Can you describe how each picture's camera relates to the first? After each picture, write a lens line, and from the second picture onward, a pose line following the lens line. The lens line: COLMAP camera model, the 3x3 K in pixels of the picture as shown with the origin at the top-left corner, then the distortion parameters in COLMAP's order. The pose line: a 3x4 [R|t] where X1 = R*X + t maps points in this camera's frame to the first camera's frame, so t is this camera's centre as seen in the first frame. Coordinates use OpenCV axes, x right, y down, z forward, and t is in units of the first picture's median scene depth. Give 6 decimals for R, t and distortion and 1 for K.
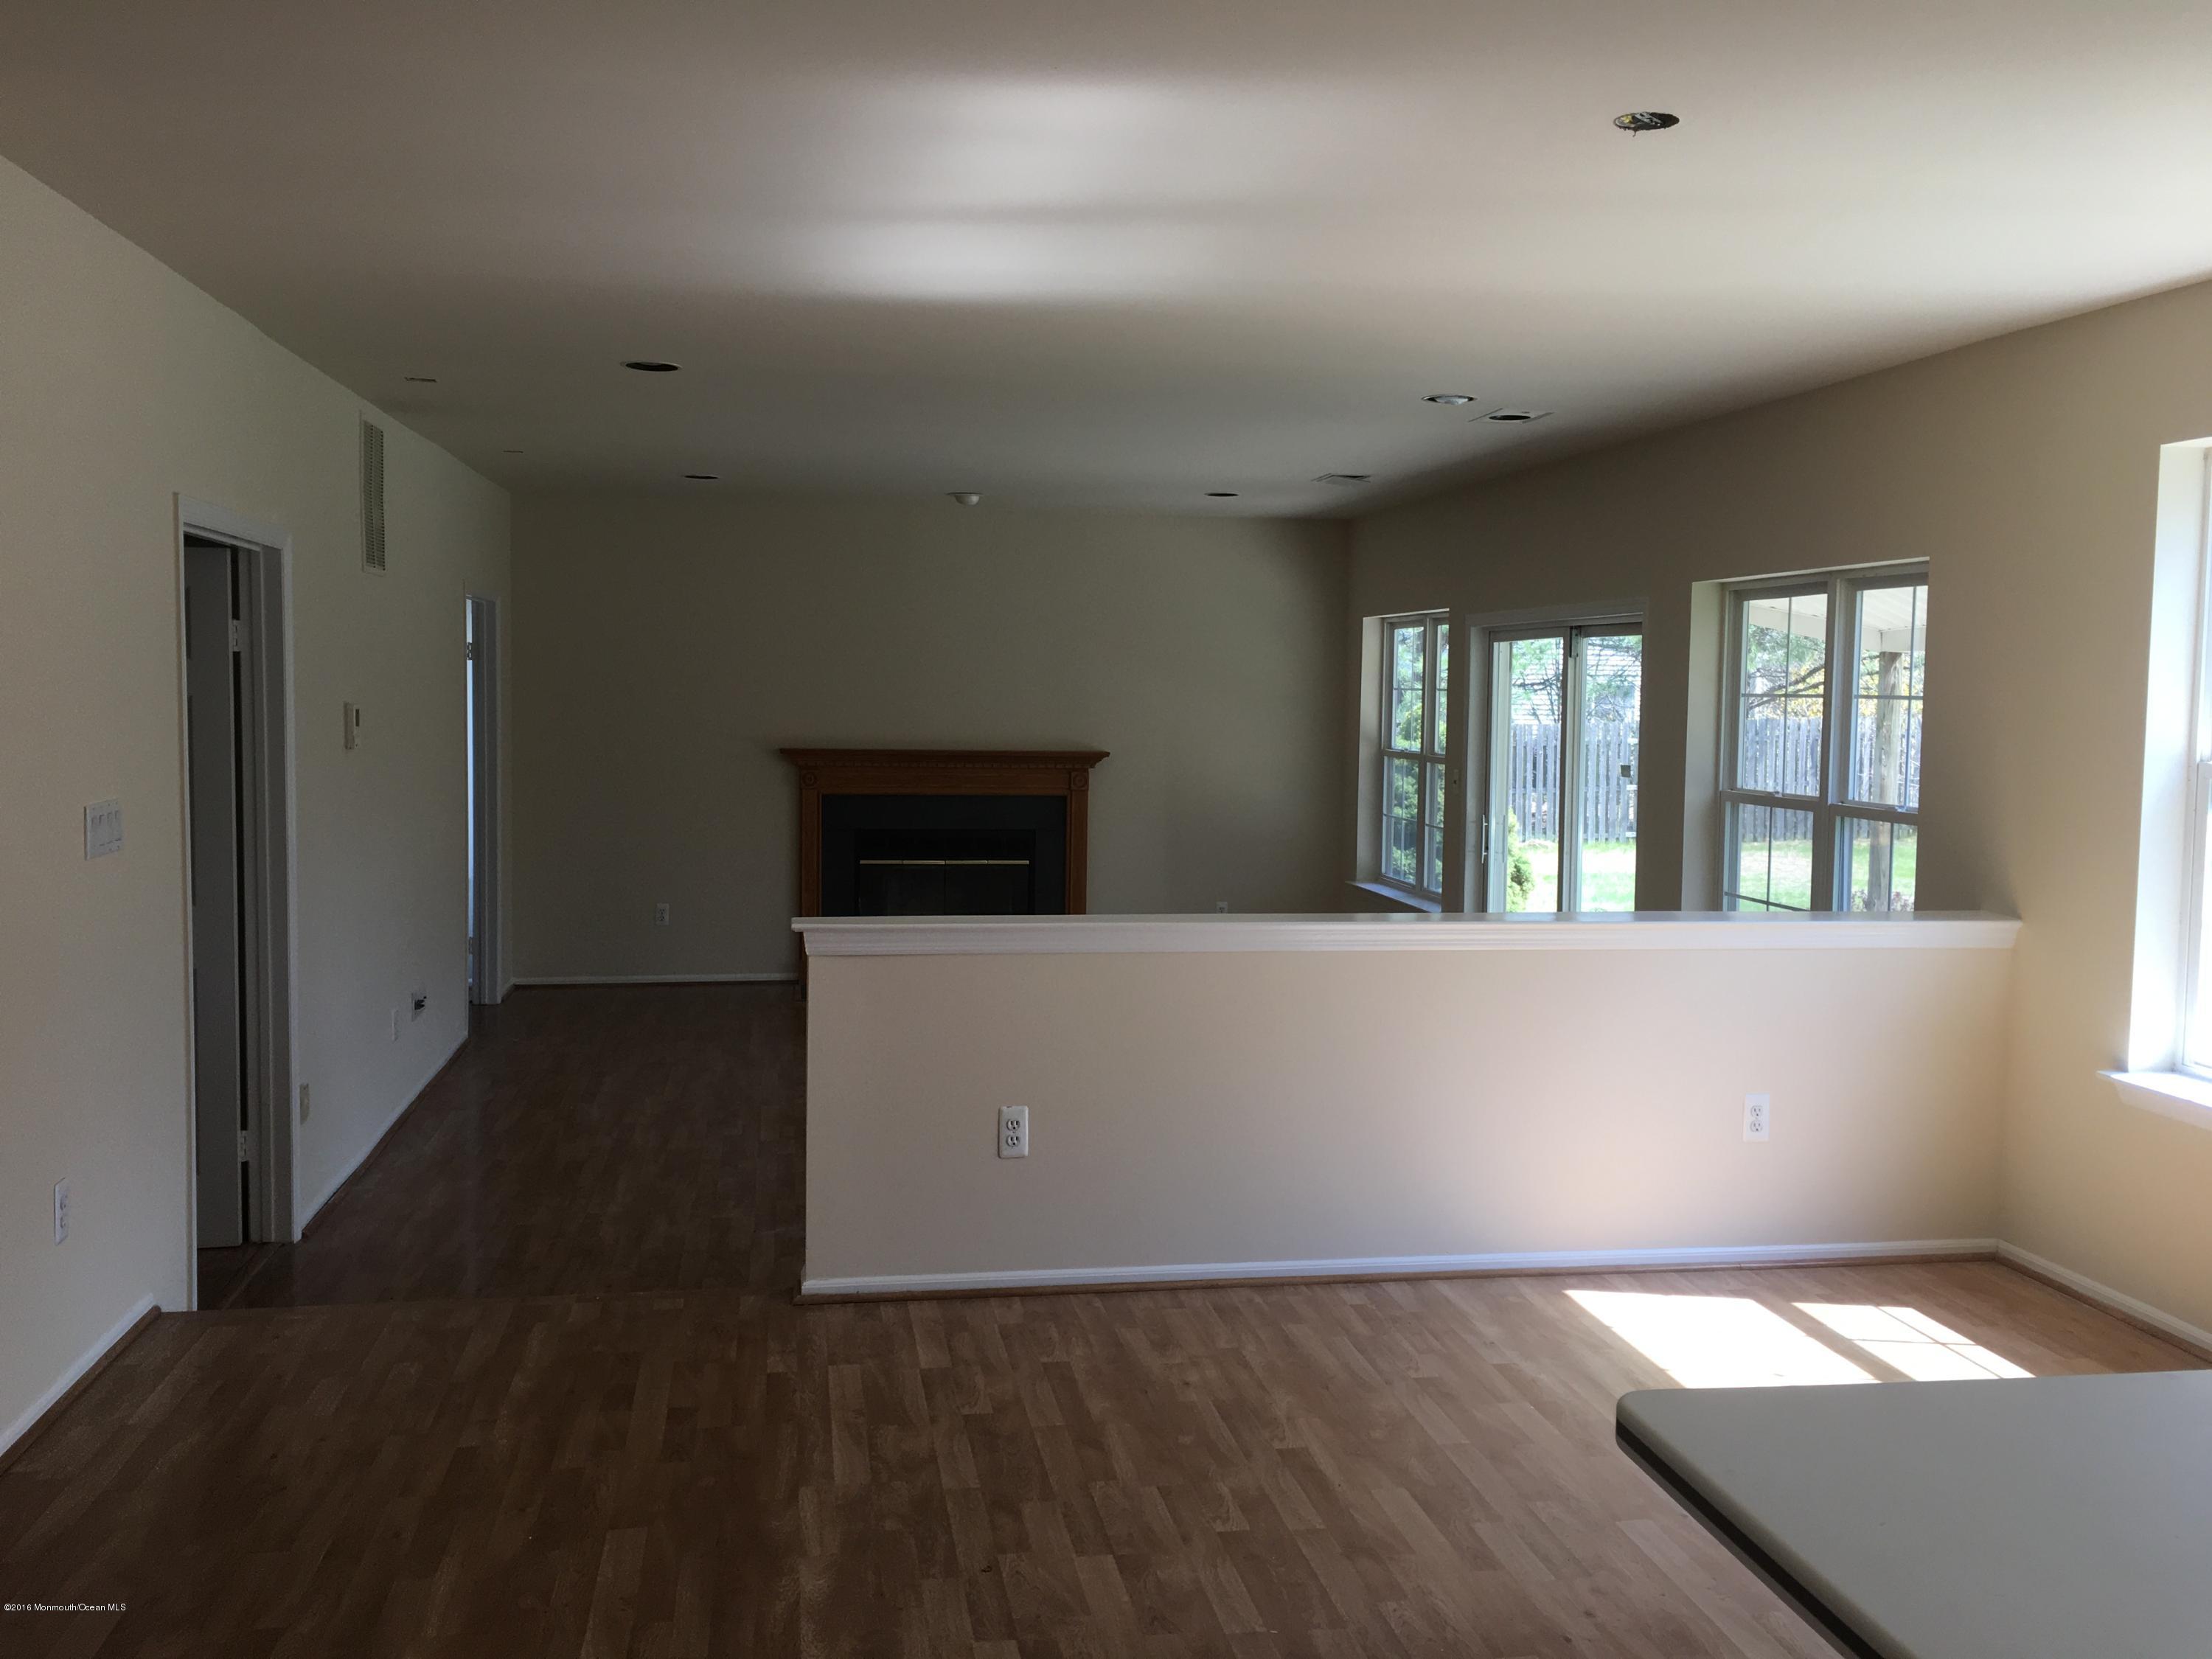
lens RADIAL K [[1877.0, 0, 1088.8], [0, 1877.0, 840.3], [0, 0, 1]] dist [0.021130, -0.045281]
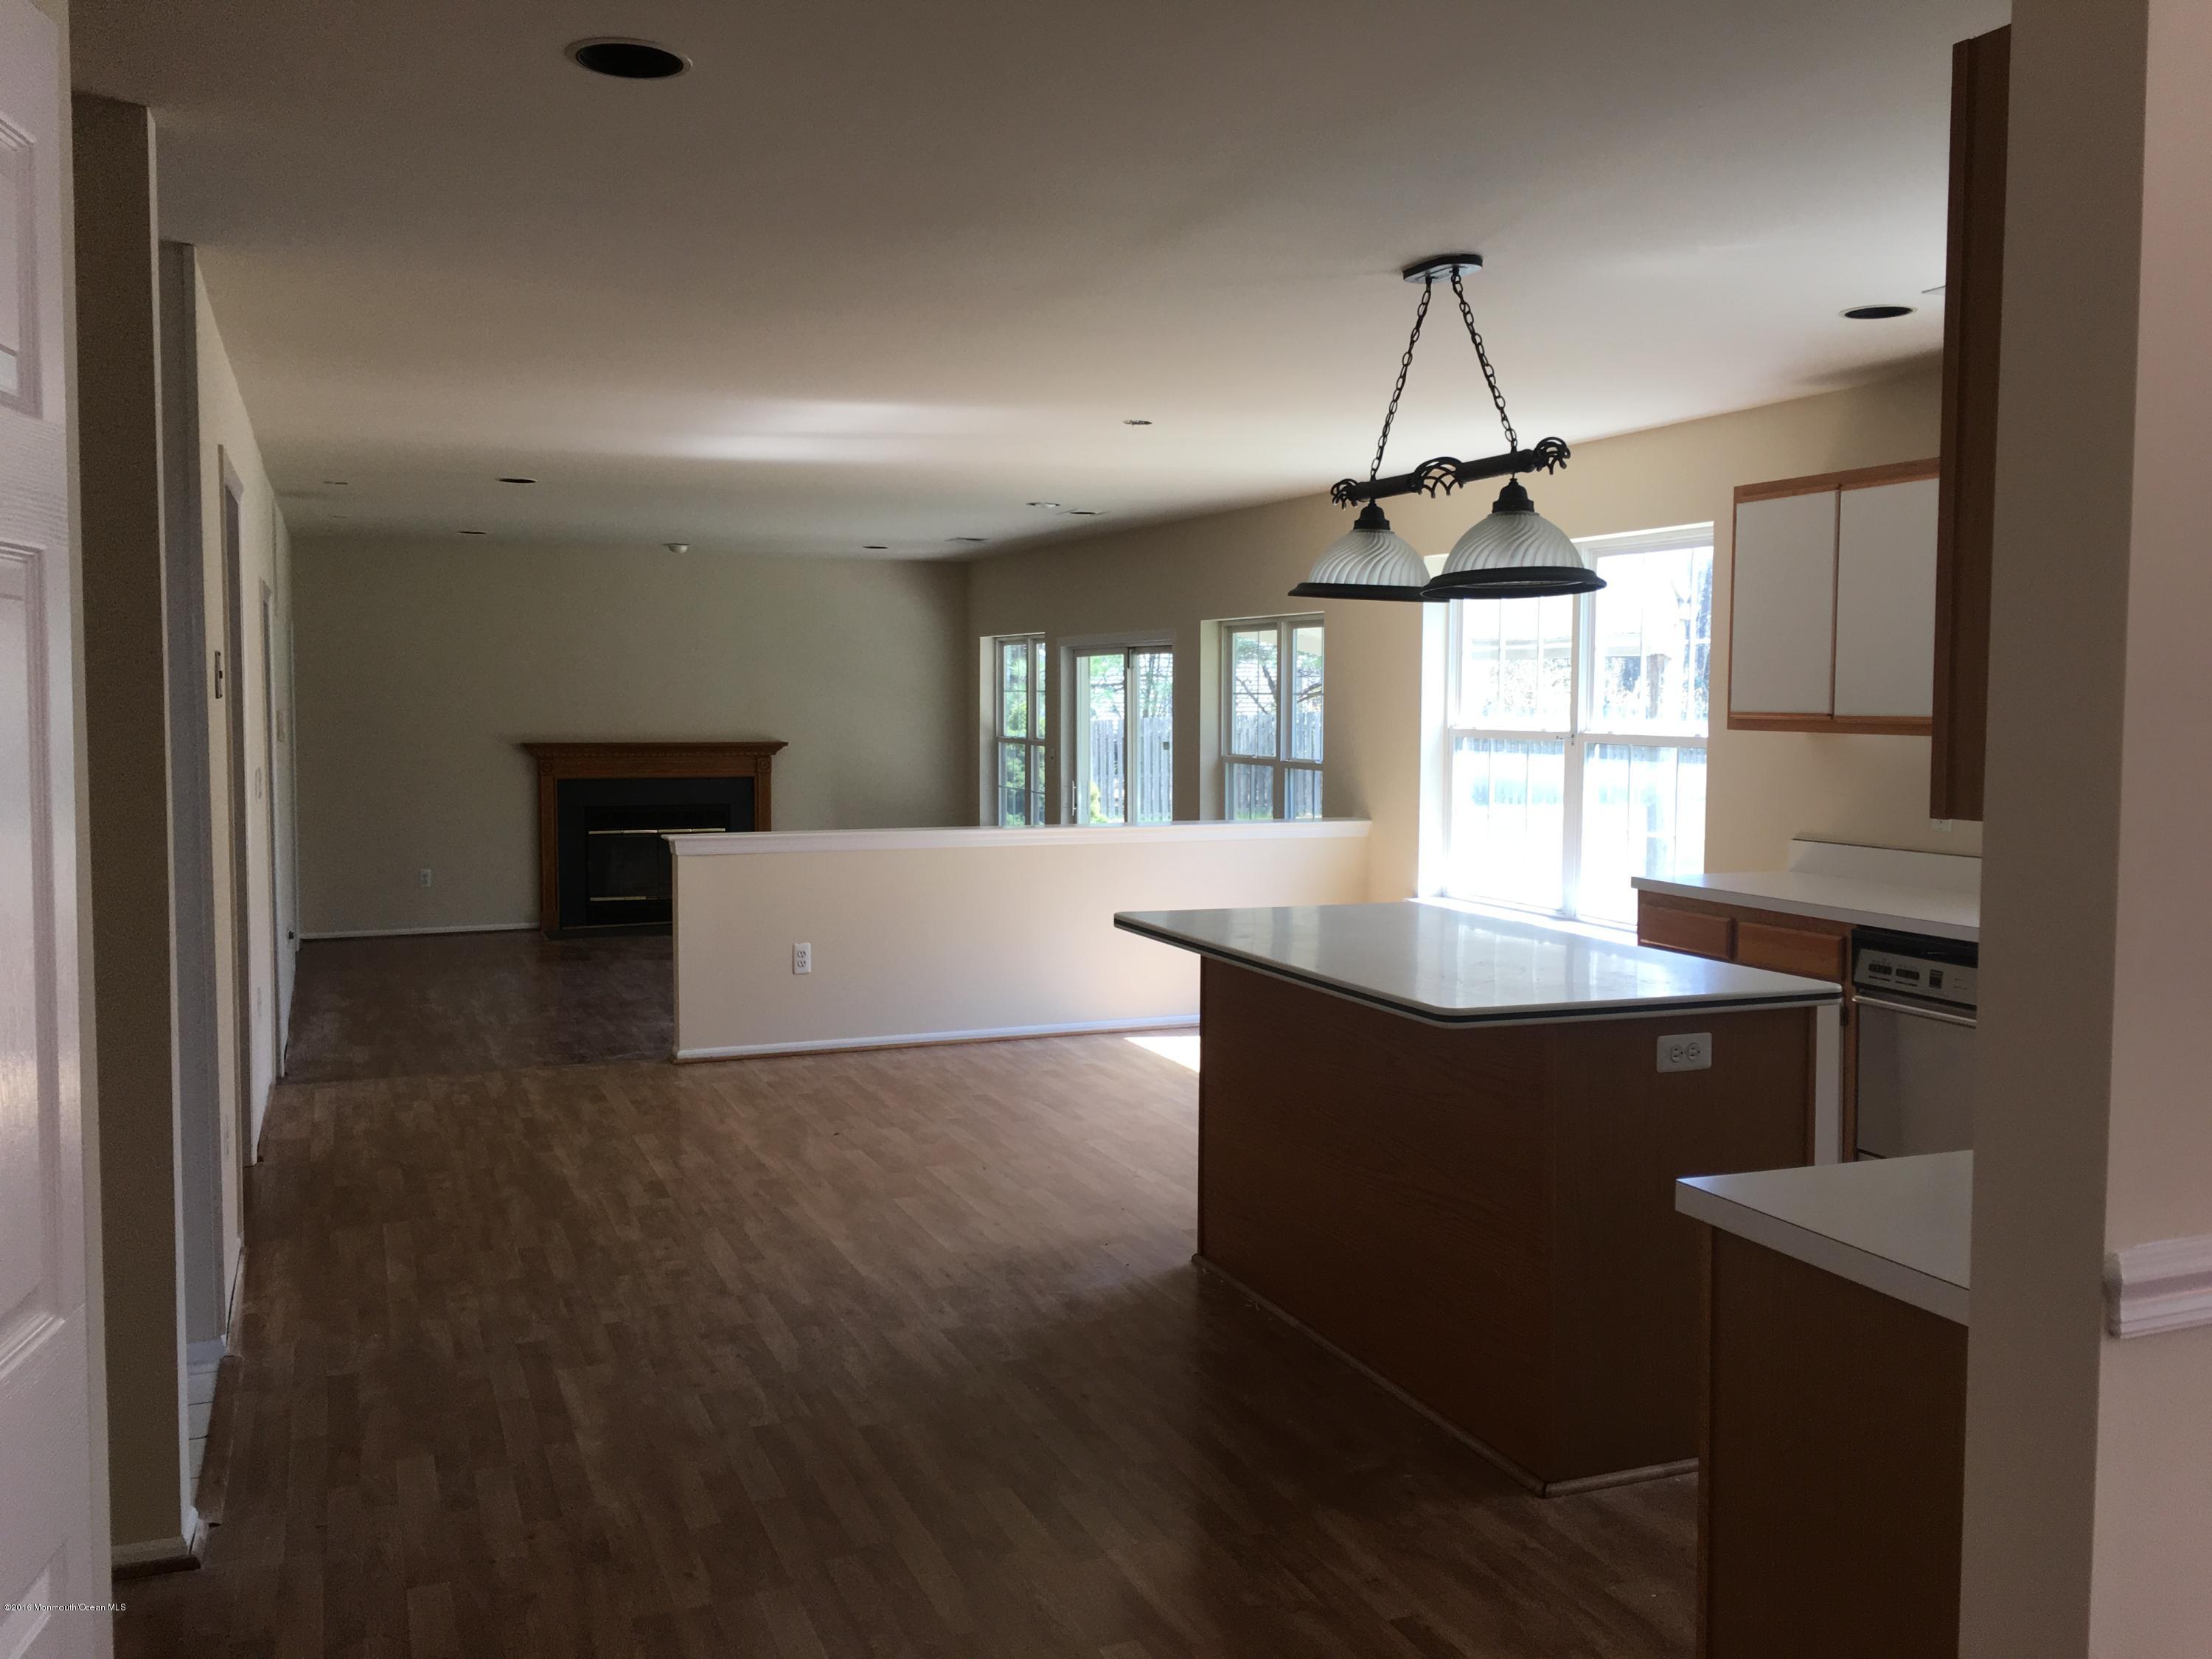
lens RADIAL K [[1877.0, 0, 1108.0], [0, 1877.0, 838.0], [0, 0, 1]] dist [0.021130, -0.045281]
pose [[0.974958, -0.027322, 0.220704, -0.066274], [0.027594, 0.999618, 0.001851, 0.024394], [-0.220670, 0.004286, 0.975339, -0.330003]]
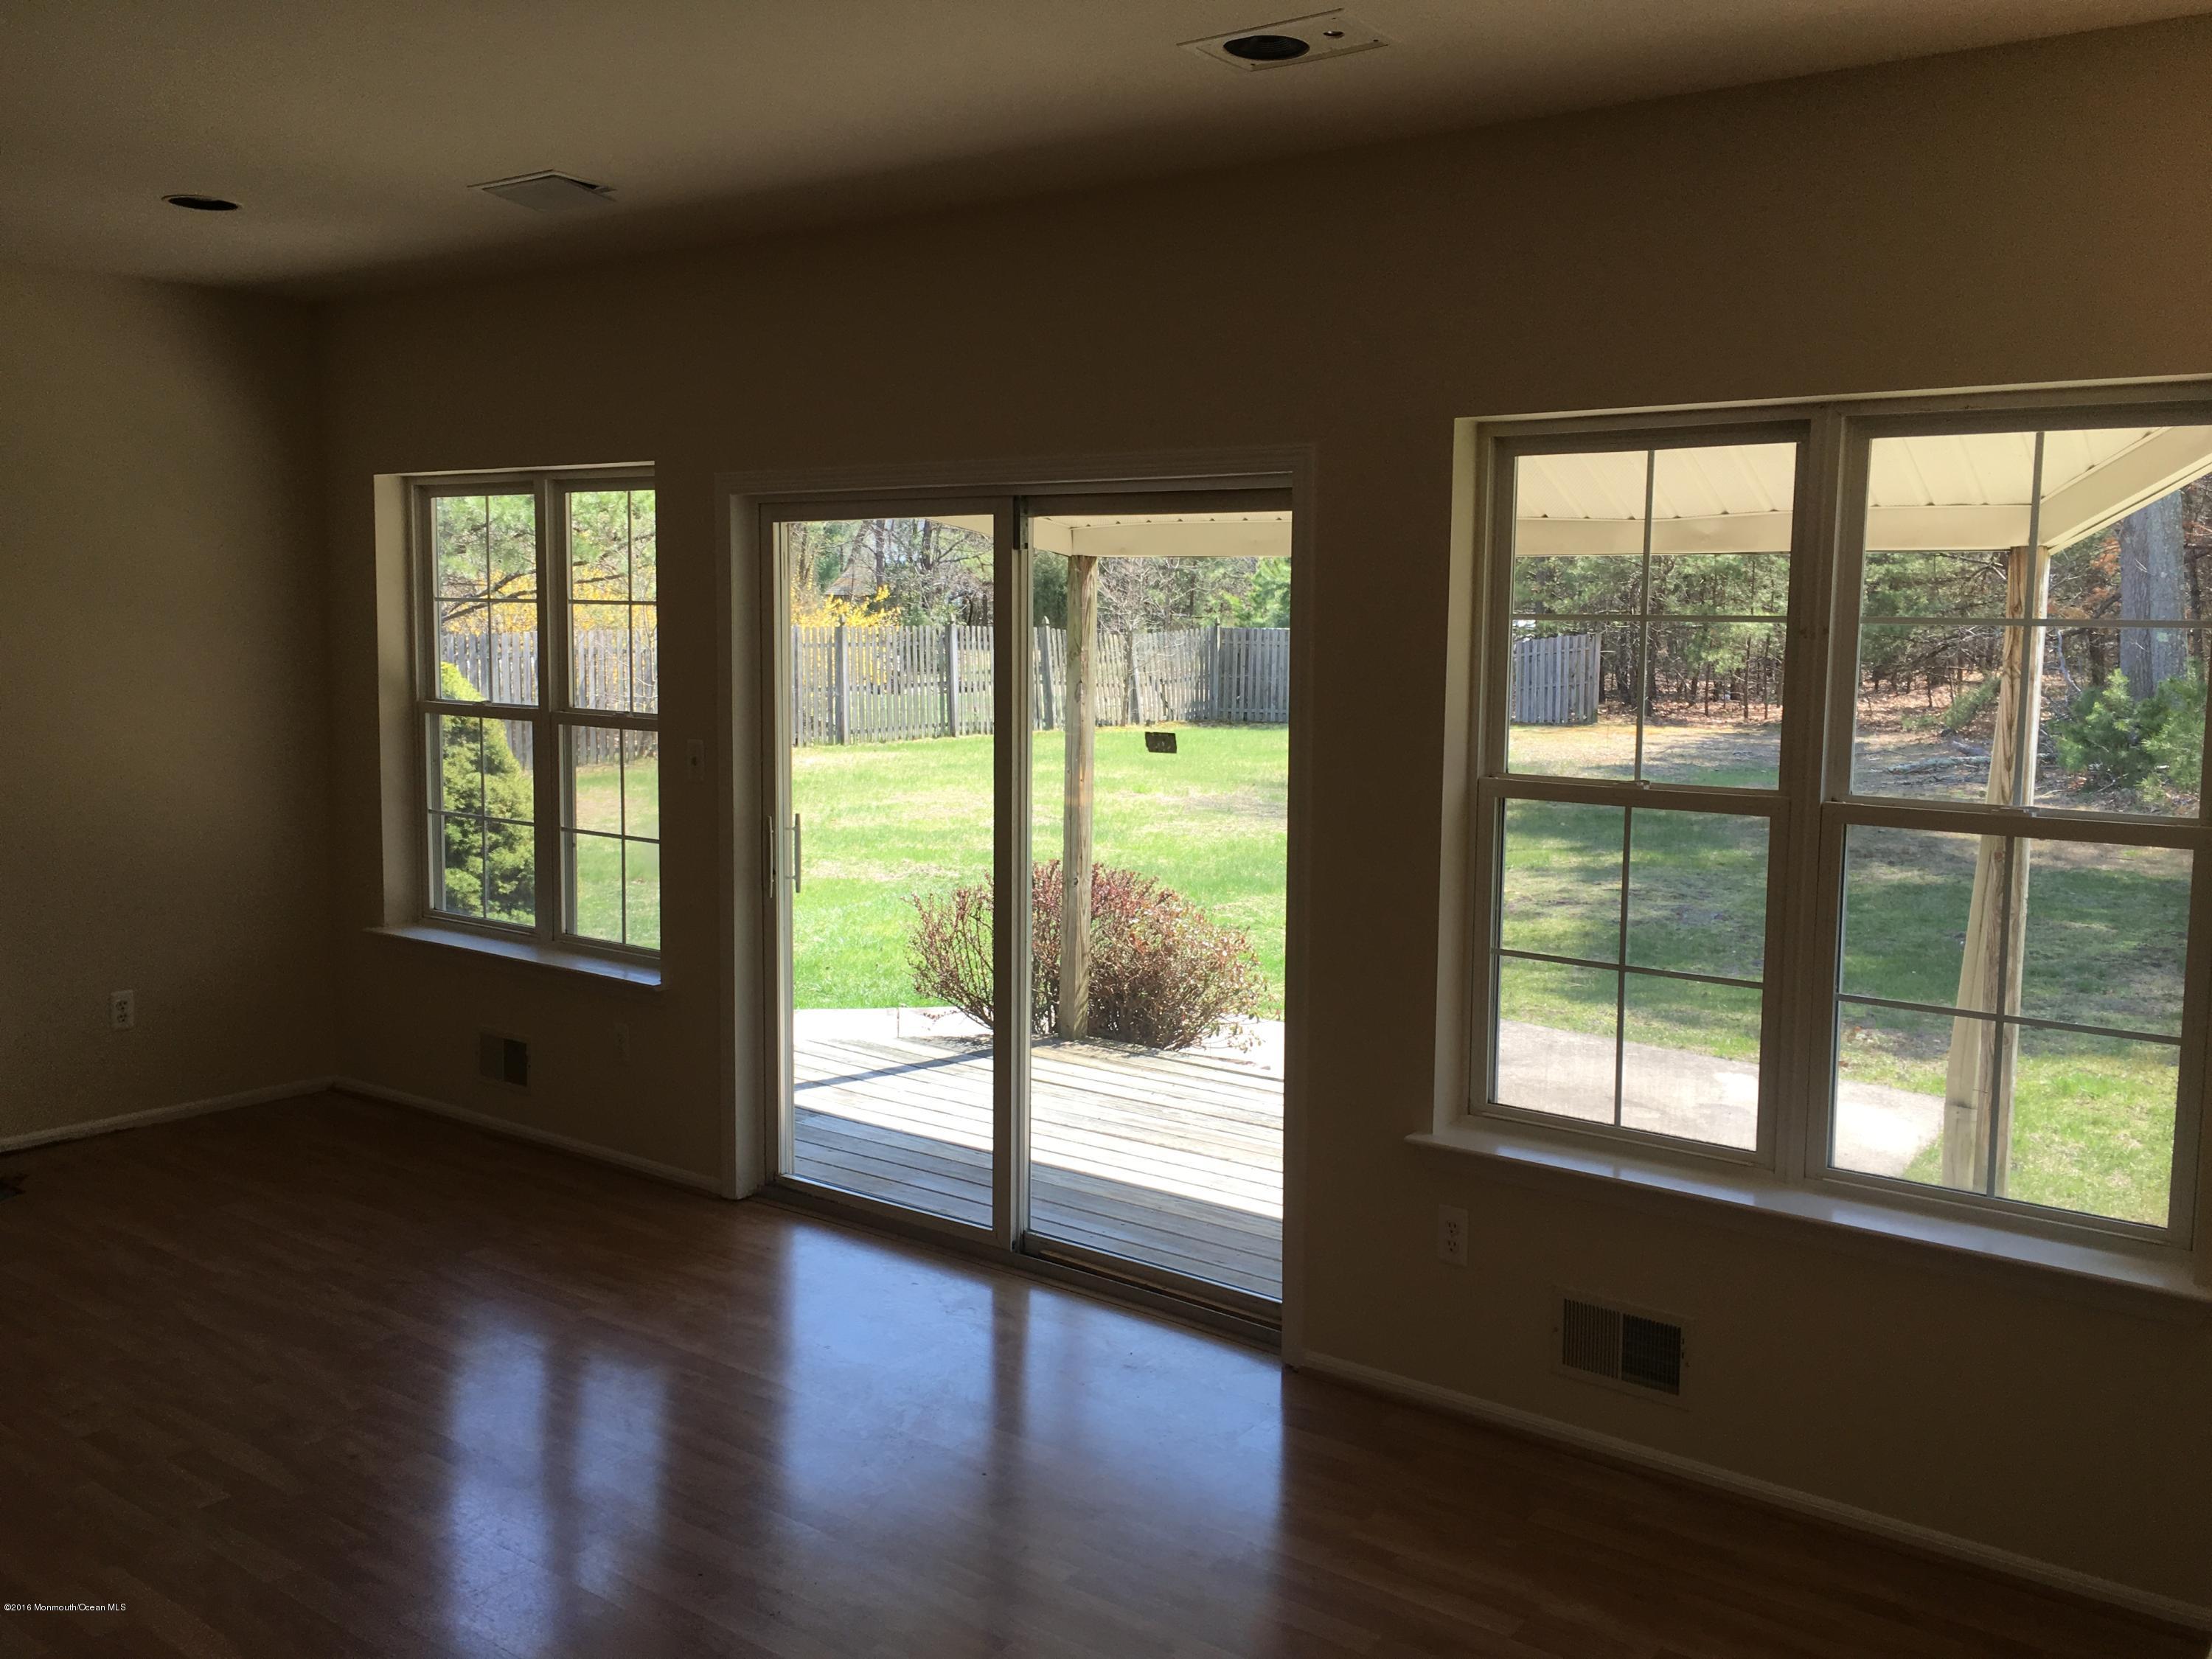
lens RADIAL K [[1688.7, 0, 1127.5], [0, 1688.7, 785.2], [0, 0, 1]] dist [0.014791, 0.002515]
pose [[0.694737, -0.077956, 0.715027, -0.079839], [0.053628, 0.996956, 0.056588, -0.044672], [-0.717262, -0.000968, 0.696803, 0.519495]]
